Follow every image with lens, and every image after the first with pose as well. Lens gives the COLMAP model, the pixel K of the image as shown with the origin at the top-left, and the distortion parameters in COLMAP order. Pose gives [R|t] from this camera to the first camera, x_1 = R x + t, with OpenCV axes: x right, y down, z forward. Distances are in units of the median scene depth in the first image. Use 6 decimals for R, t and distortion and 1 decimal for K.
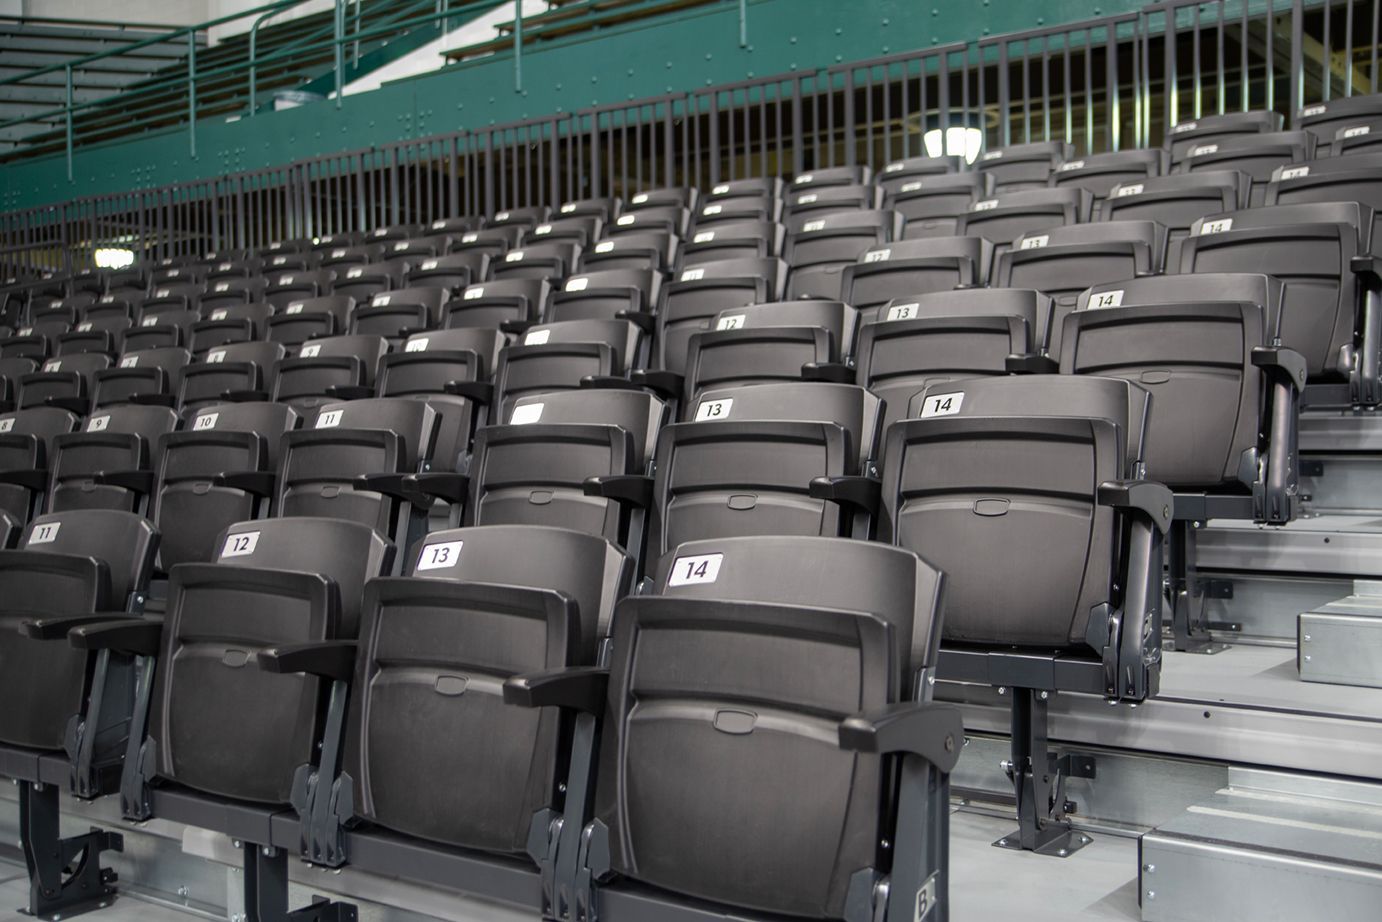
lens RADIAL K [[1245.3, 0, 660.1], [0, 1245.3, 466.8], [0, 0, 1]] dist [-0.161845, 0.178126]
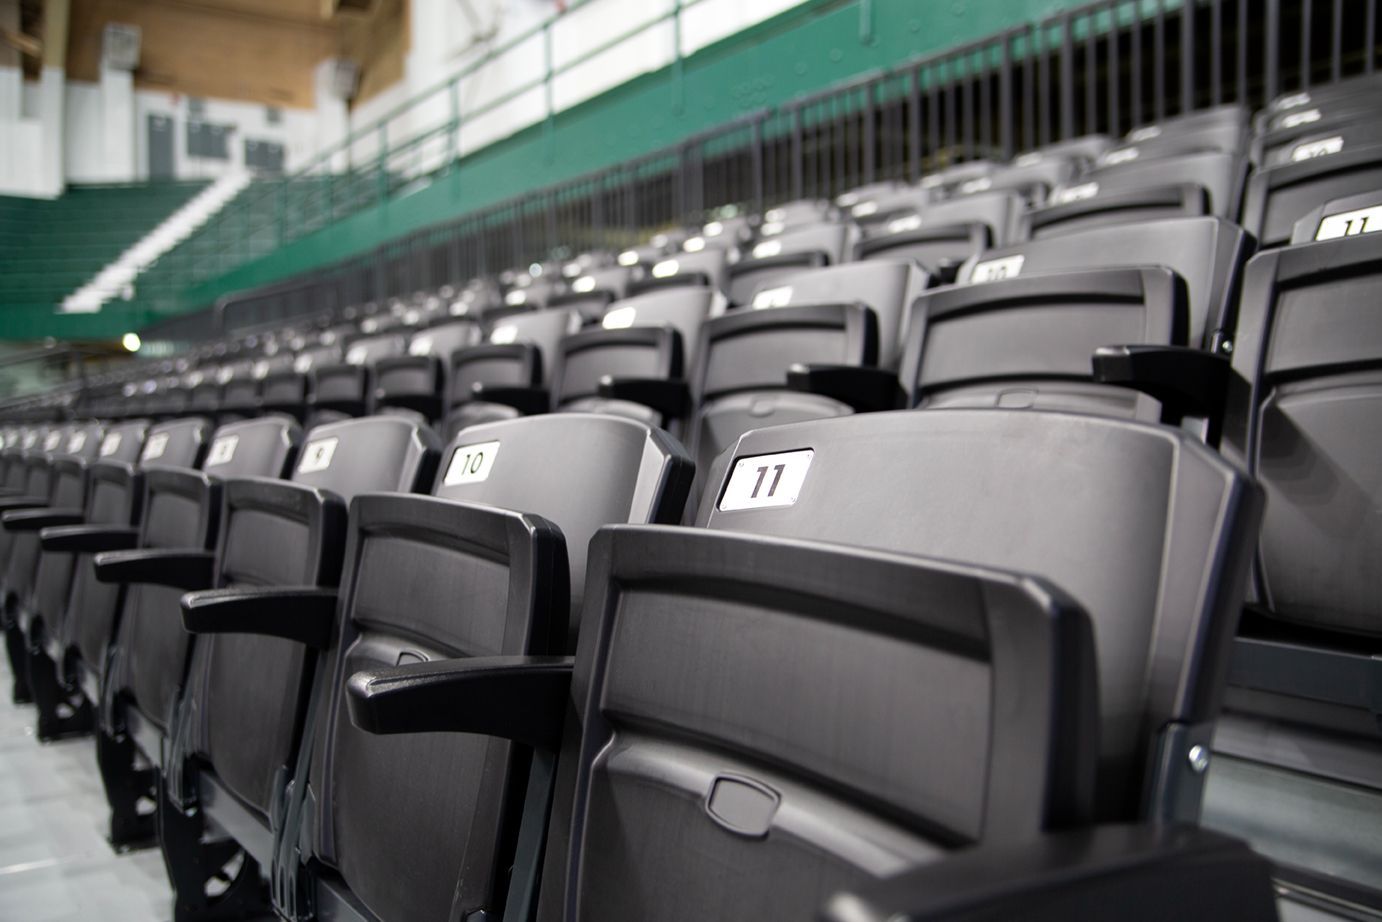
lens RADIAL K [[1245.3, 0, 660.1], [0, 1245.3, 466.8], [0, 0, 1]] dist [-0.161845, 0.178126]
pose [[0.916756, 0.021175, -0.398887, 0.187774], [-0.014701, 0.999706, 0.019284, 0.067886], [0.399178, -0.011815, 0.916797, 0.524825]]
